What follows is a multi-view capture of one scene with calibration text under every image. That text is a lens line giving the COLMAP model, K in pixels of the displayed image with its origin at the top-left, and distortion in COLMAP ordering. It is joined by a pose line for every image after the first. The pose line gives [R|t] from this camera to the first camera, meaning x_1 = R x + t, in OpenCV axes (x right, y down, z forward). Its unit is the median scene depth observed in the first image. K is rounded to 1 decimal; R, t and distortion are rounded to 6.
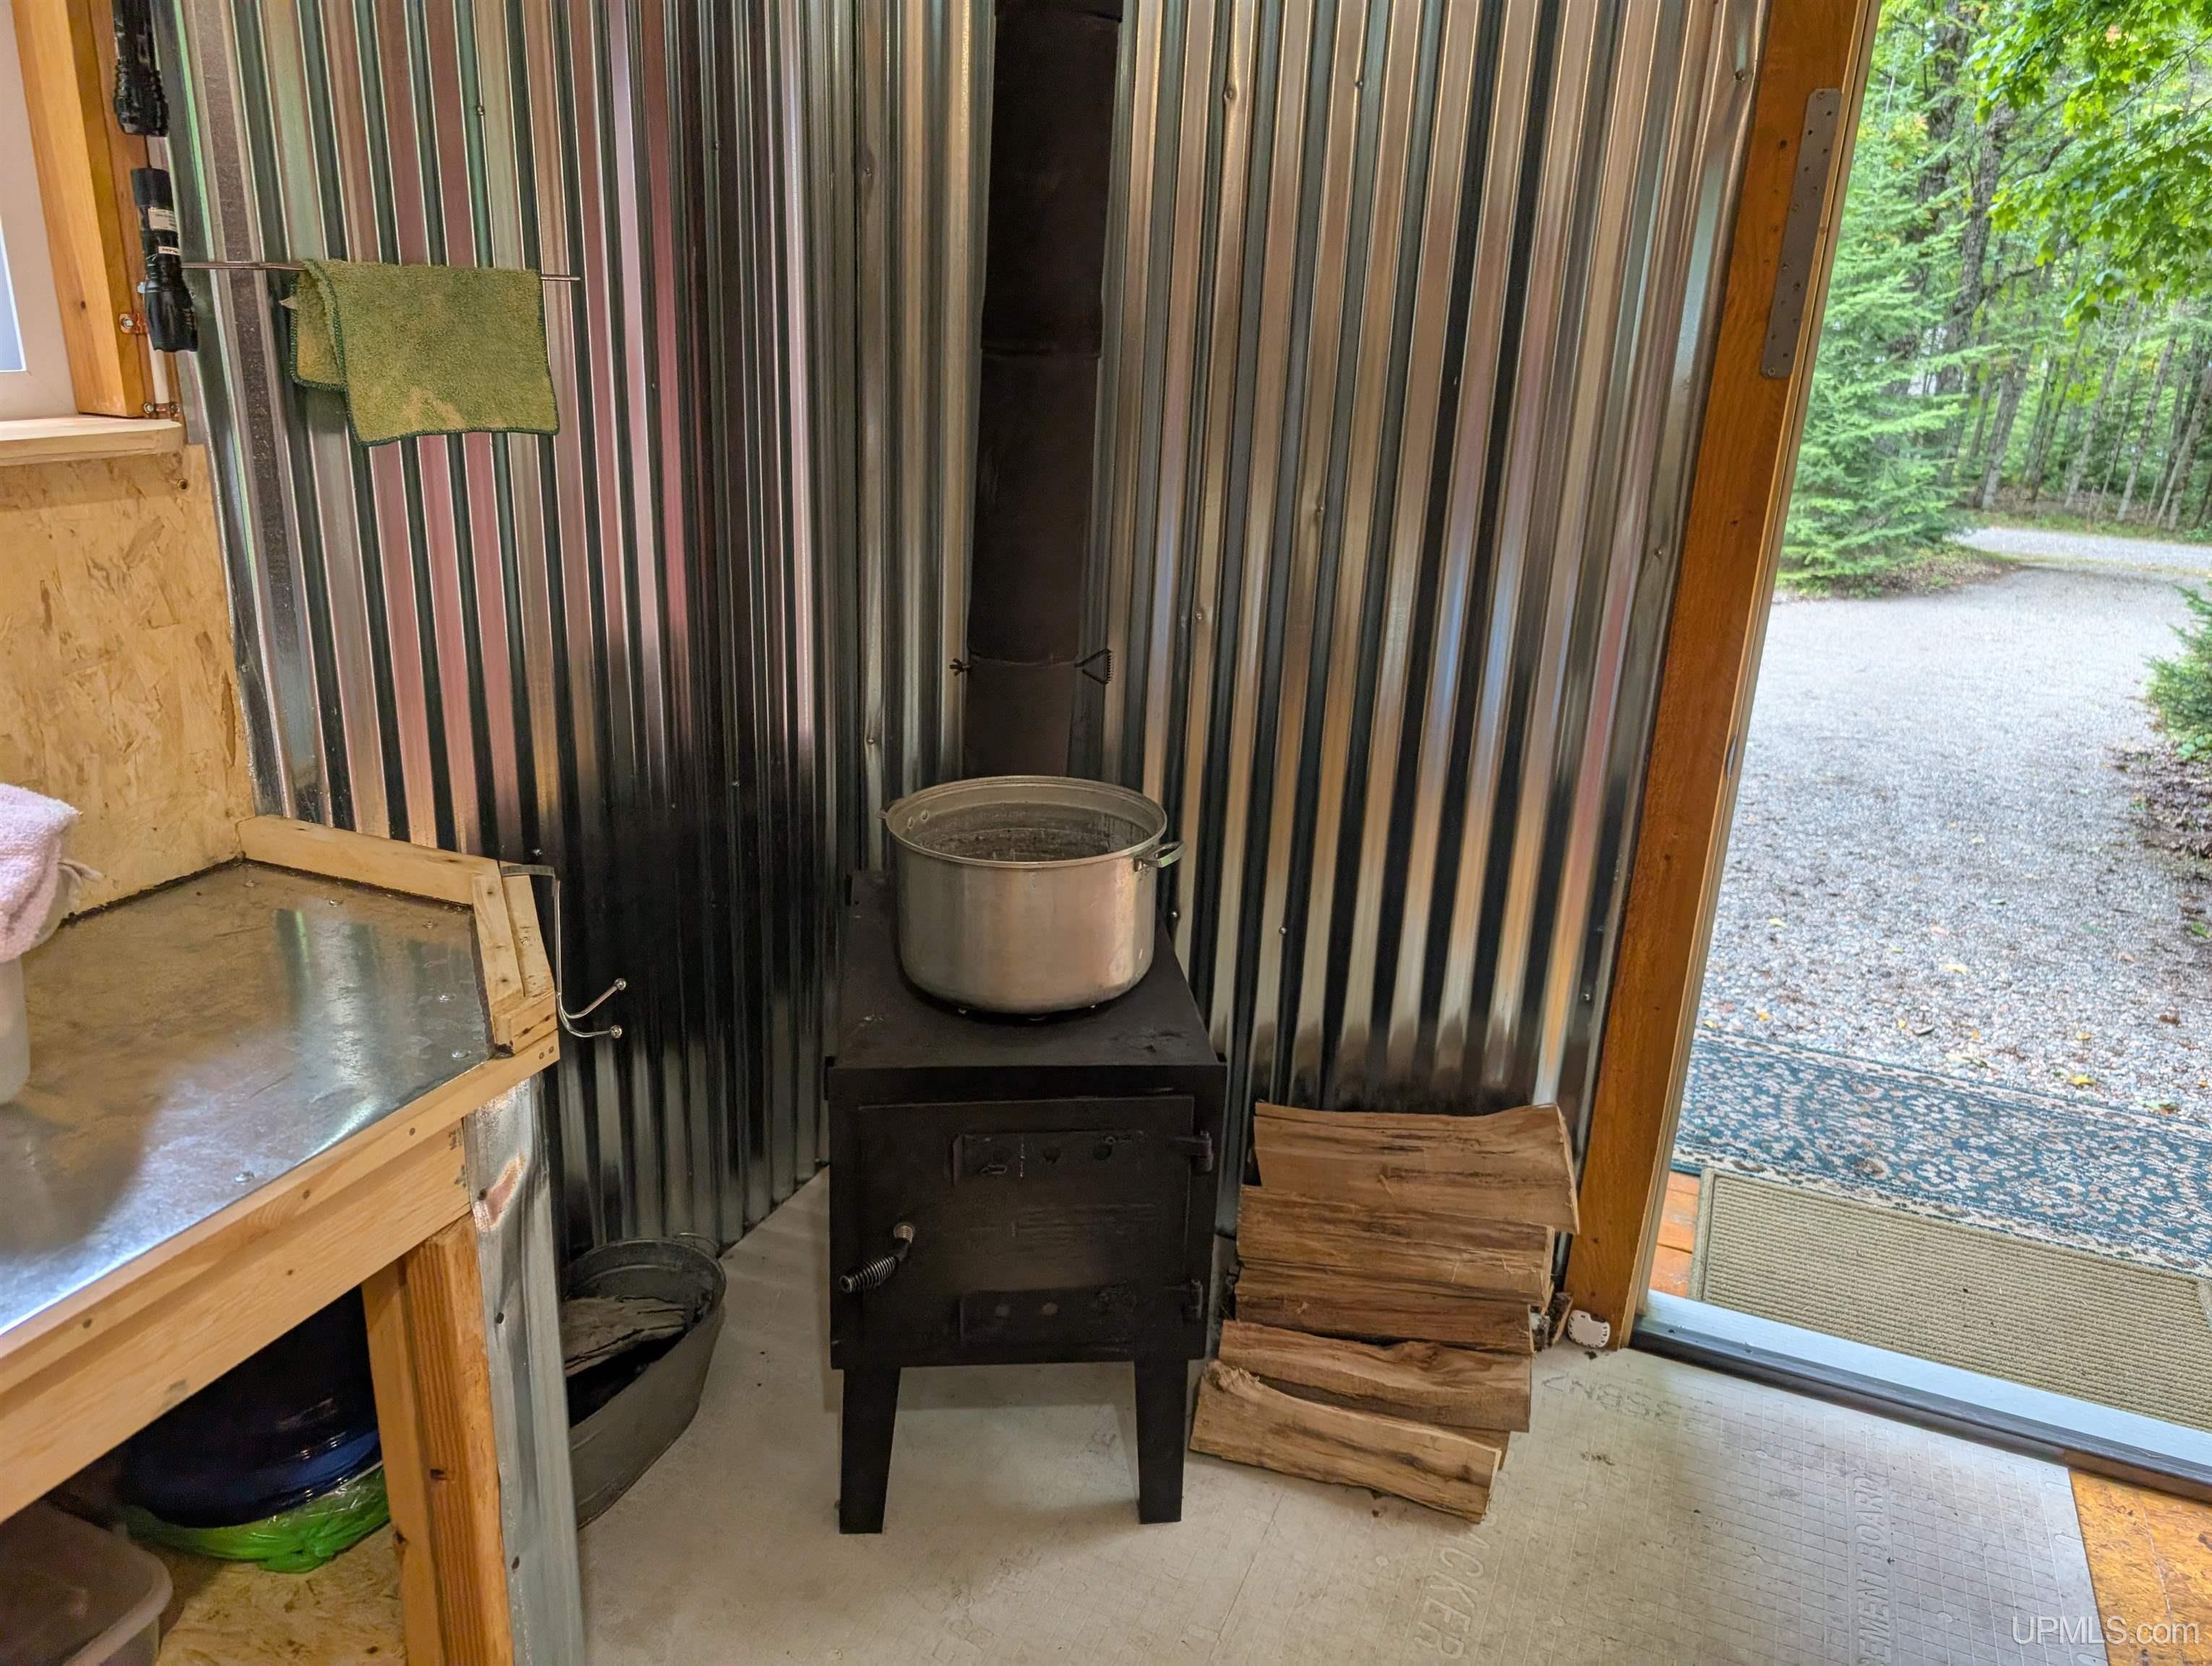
lens RADIAL K [[1574.0, 0, 1099.8], [0, 1574.0, 840.1], [0, 0, 1]] dist [0.011887, -0.008844]
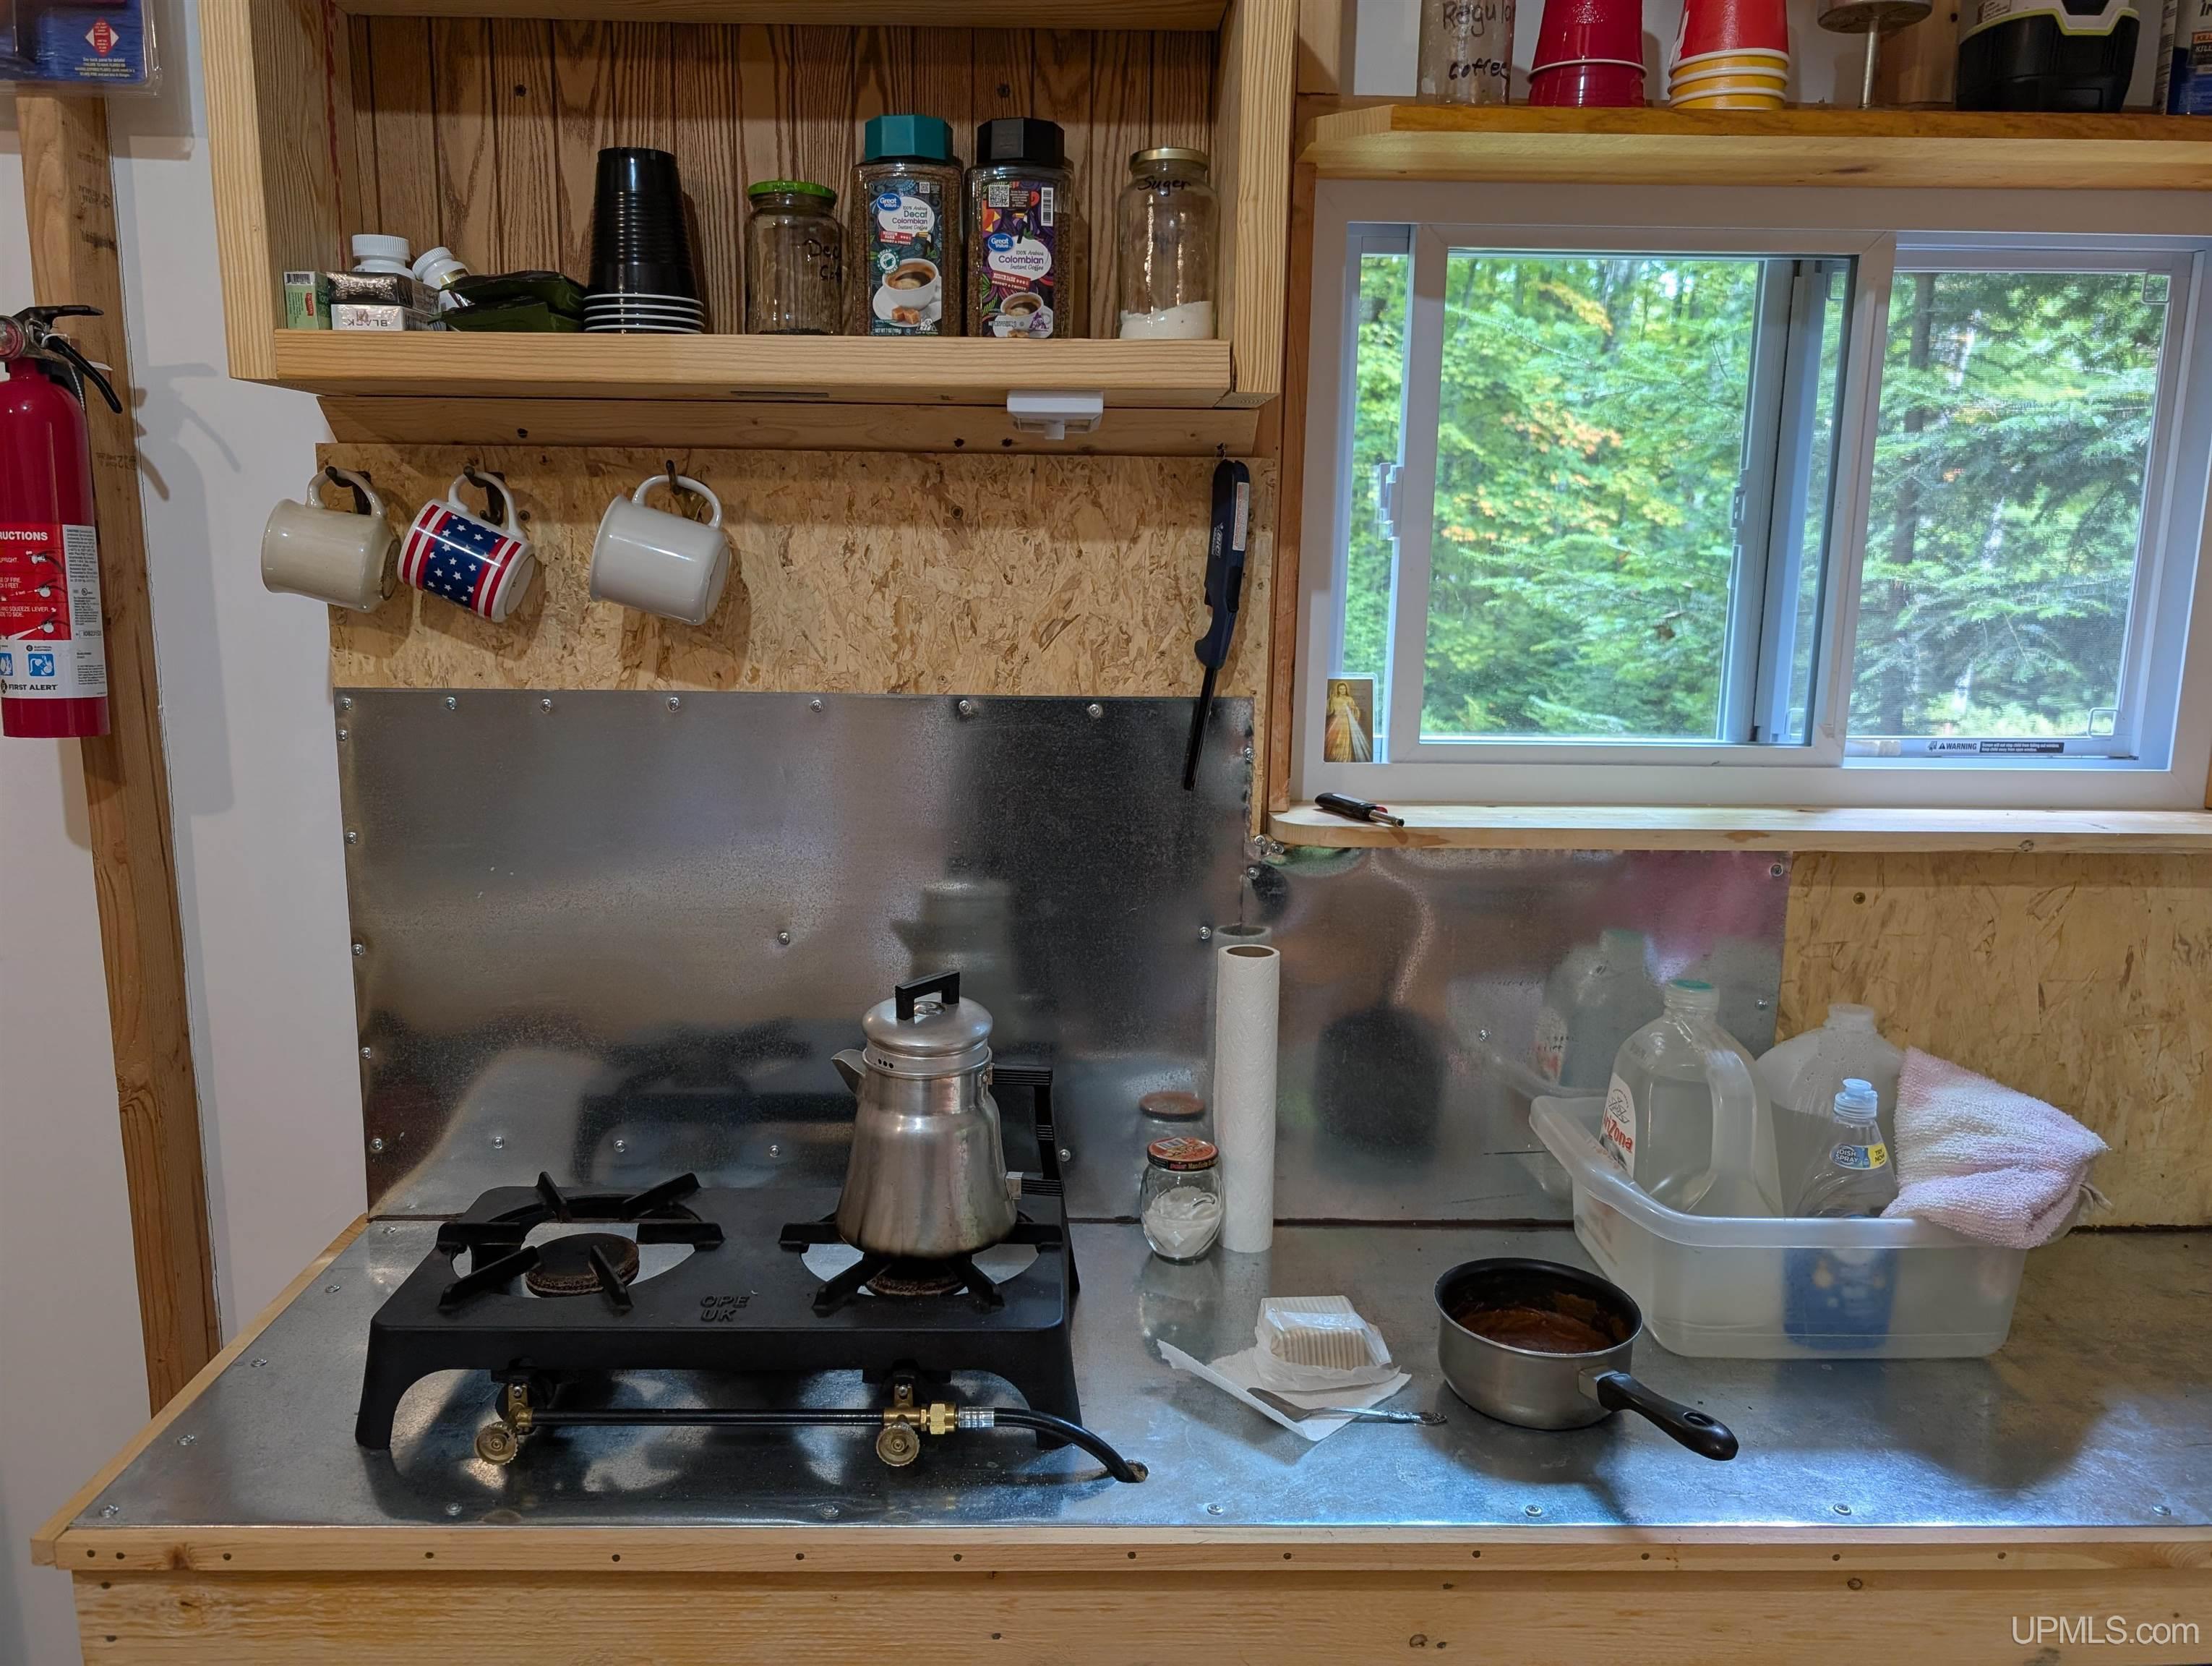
lens RADIAL K [[1574.0, 0, 1096.4], [0, 1574.0, 846.4], [0, 0, 1]] dist [0.011887, -0.008844]
pose [[0.396650, 0.126075, -0.909271, 0.082427], [-0.296313, 0.955086, 0.003167, -0.010494], [0.868831, 0.268172, 0.416193, -0.174523]]
